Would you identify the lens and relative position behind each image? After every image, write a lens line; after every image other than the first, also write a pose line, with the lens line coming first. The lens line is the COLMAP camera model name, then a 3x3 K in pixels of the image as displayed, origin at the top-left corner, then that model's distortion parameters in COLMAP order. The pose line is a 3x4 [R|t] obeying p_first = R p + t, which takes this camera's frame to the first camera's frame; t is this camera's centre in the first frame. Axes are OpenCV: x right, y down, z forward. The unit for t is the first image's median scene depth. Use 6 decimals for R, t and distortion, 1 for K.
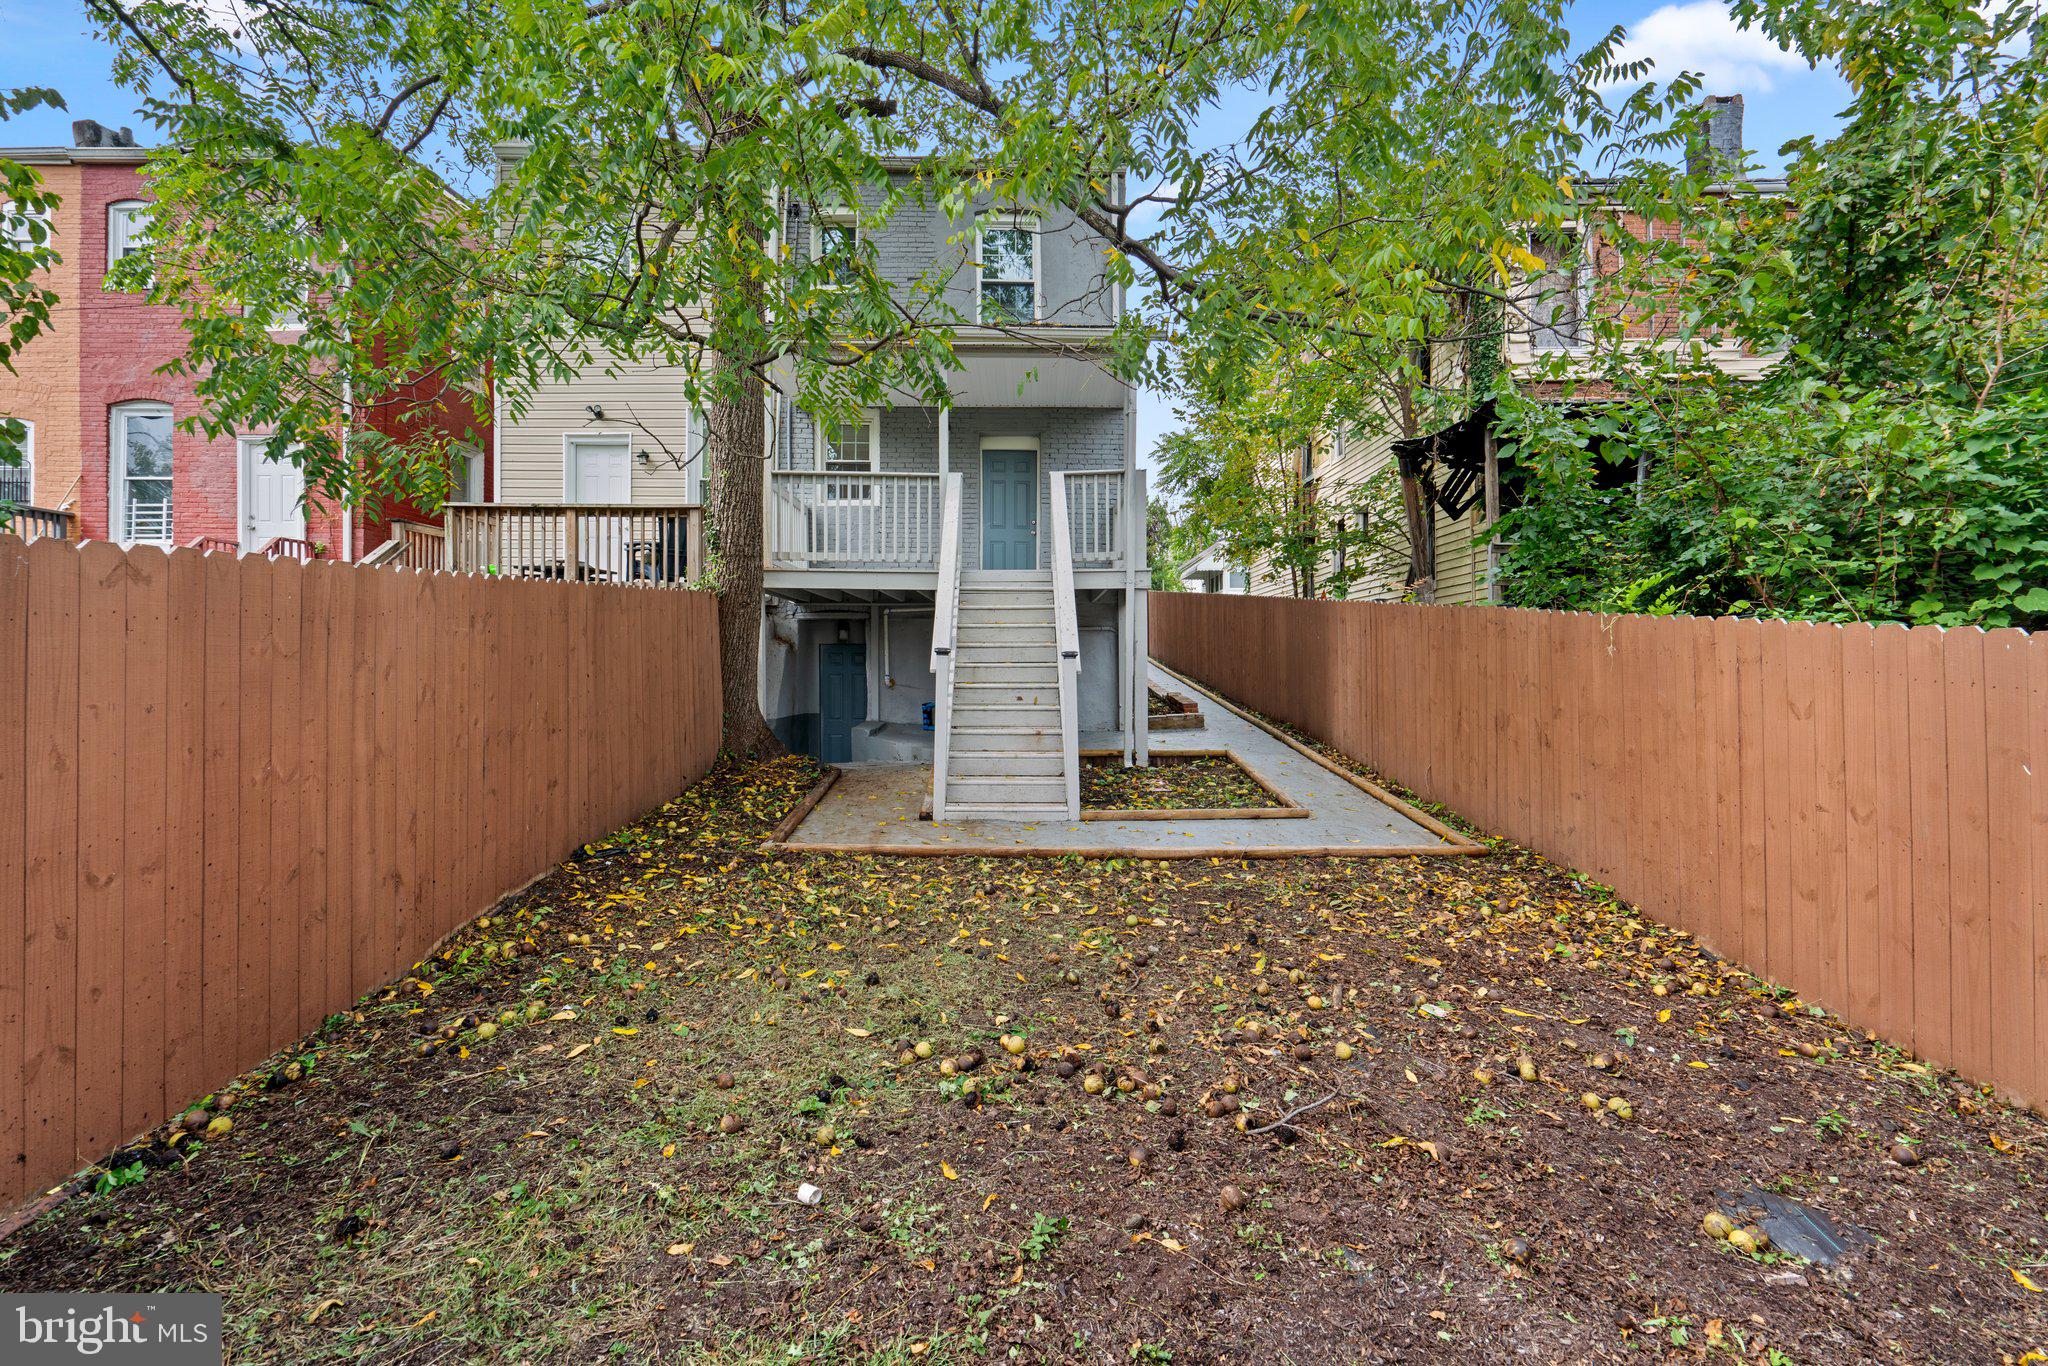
lens RADIAL K [[923.1, 0, 1026.5], [0, 923.1, 674.1], [0, 0, 1]] dist [-0.007306, 0.003297]
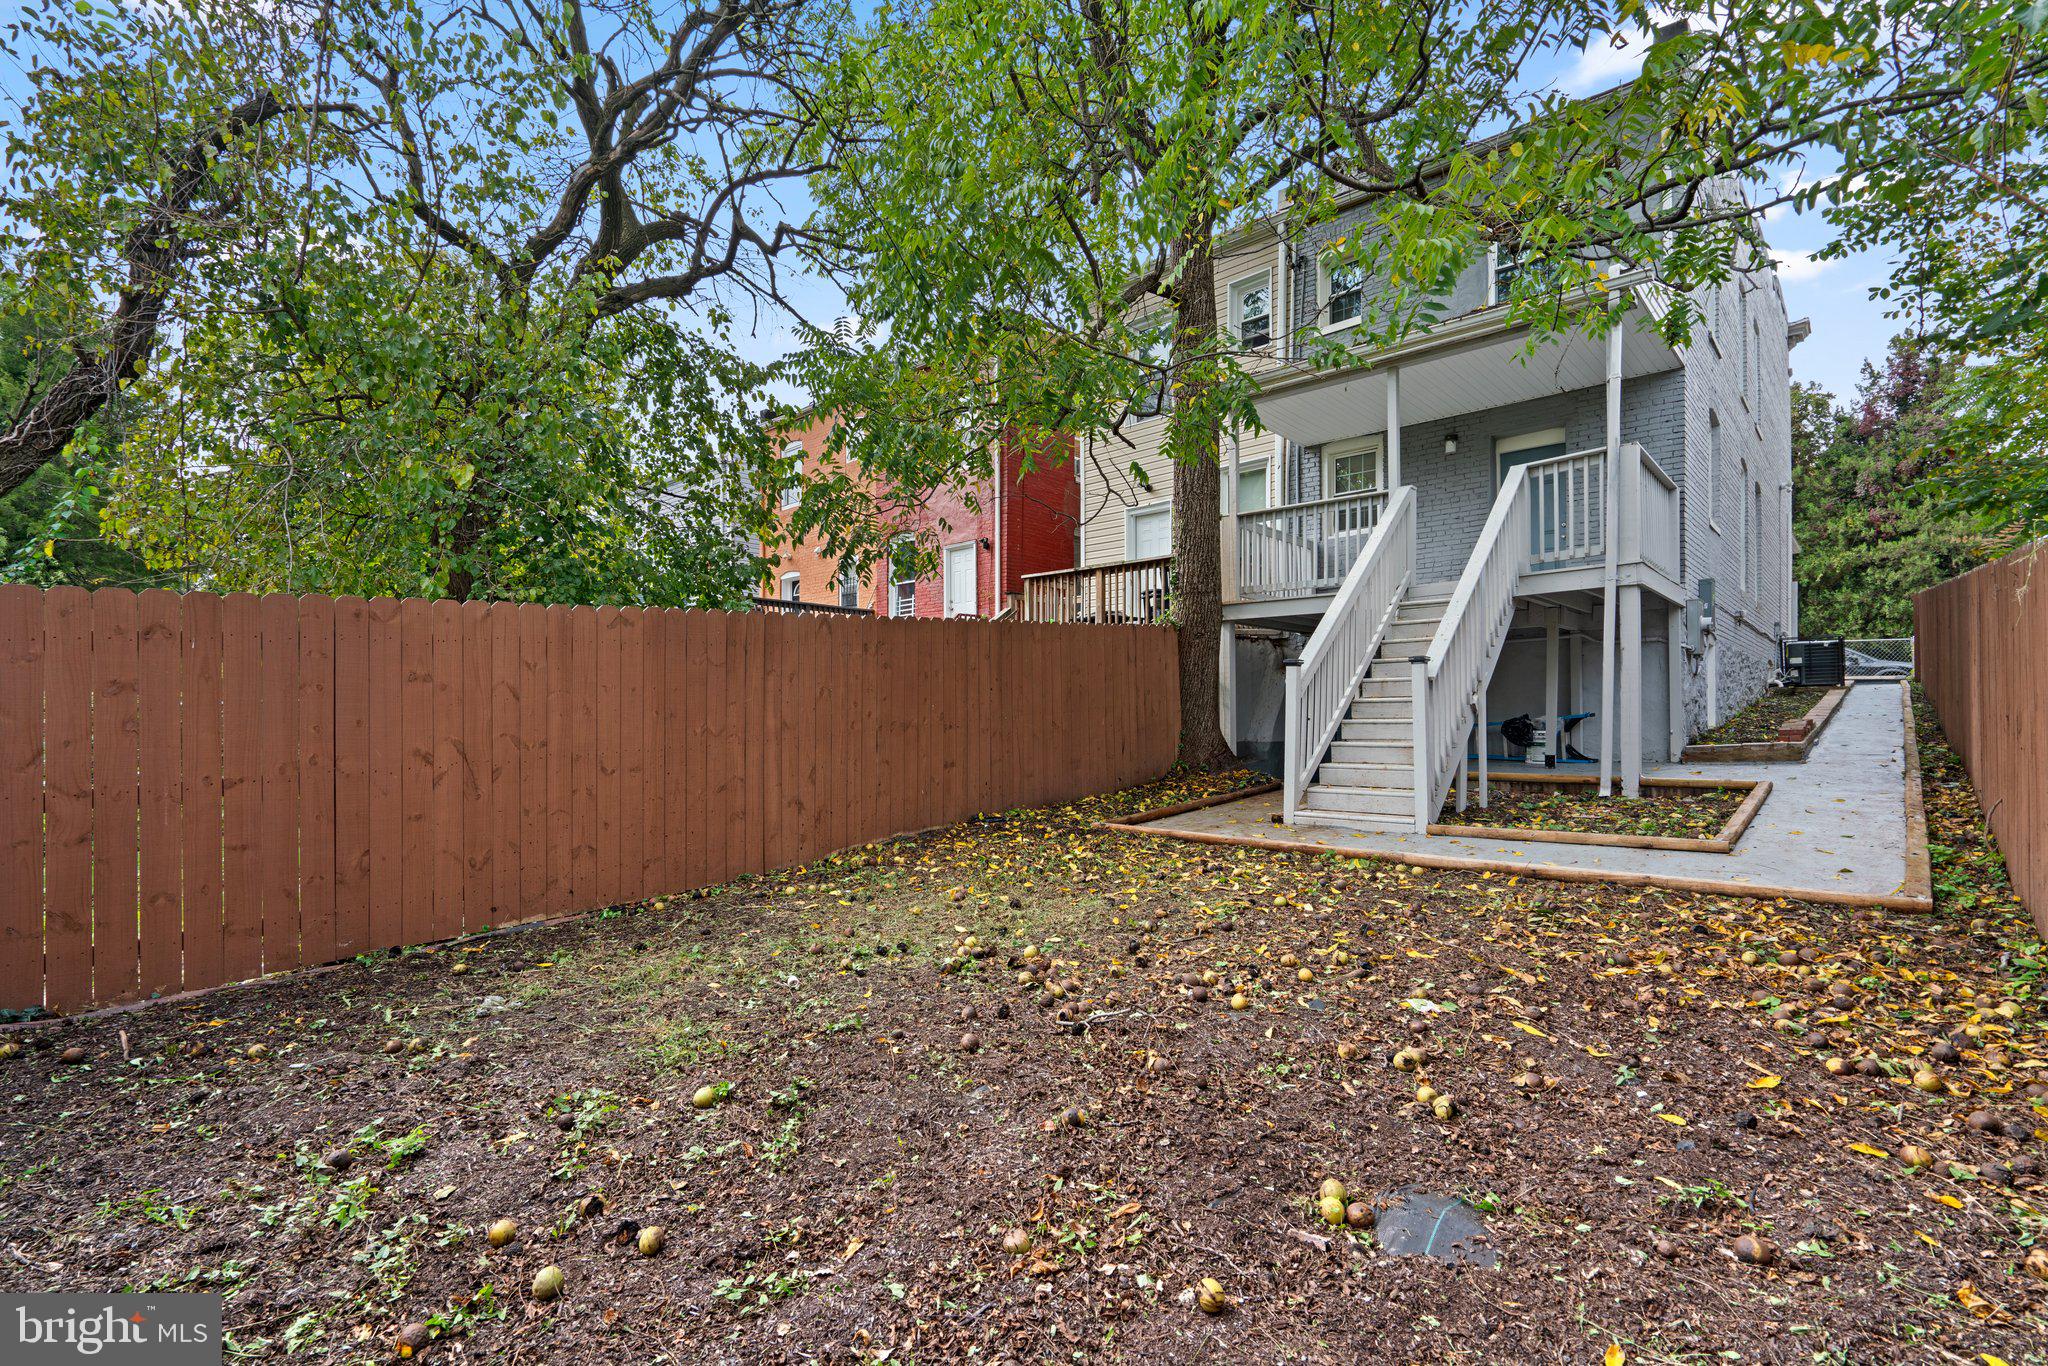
lens RADIAL K [[923.1, 0, 1069.9], [0, 923.1, 731.1], [0, 0, 1]] dist [-0.007306, 0.003297]
pose [[0.748558, -0.001376, -0.663068, 0.719176], [0.004688, 0.999984, 0.003218, 0.083861], [0.663053, -0.005518, 0.748552, 0.087667]]
